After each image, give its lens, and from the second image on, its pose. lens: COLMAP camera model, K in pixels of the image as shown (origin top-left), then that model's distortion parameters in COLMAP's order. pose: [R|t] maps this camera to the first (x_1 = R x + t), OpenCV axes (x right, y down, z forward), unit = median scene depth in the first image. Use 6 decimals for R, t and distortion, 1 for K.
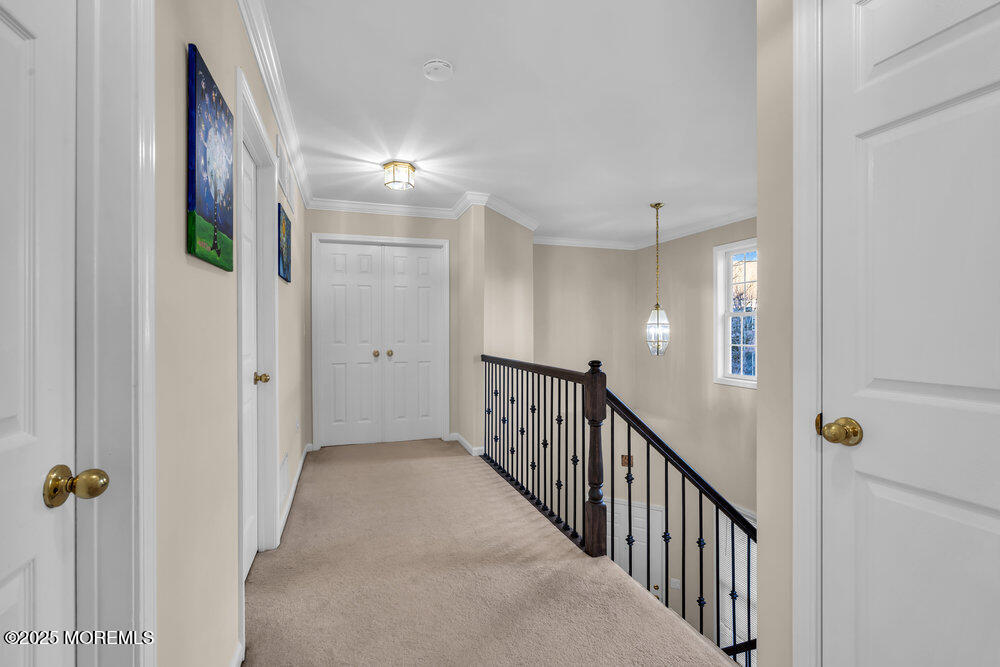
lens RADIAL K [[450.2, 0, 494.9], [0, 450.2, 328.2], [0, 0, 1]] dist [-0.000999, -0.000261]
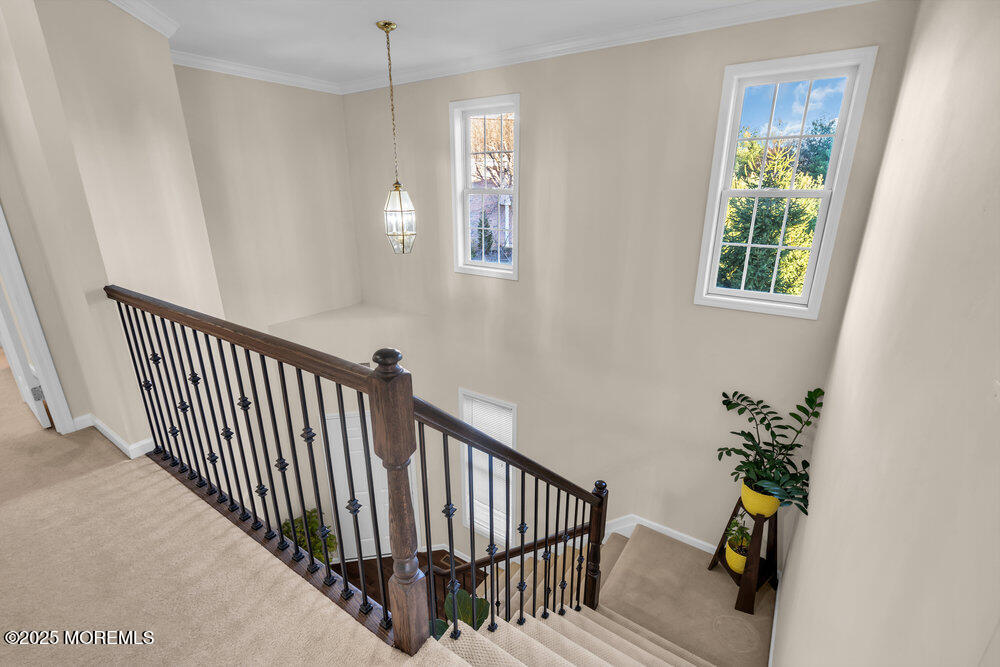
lens RADIAL K [[450.2, 0, 494.9], [0, 450.2, 328.2], [0, 0, 1]] dist [-0.000999, -0.000261]
pose [[0.794542, -0.190980, 0.576393, 0.020168], [0.004874, 0.951226, 0.308457, -0.053508], [-0.607189, -0.242273, 0.756720, 0.296328]]
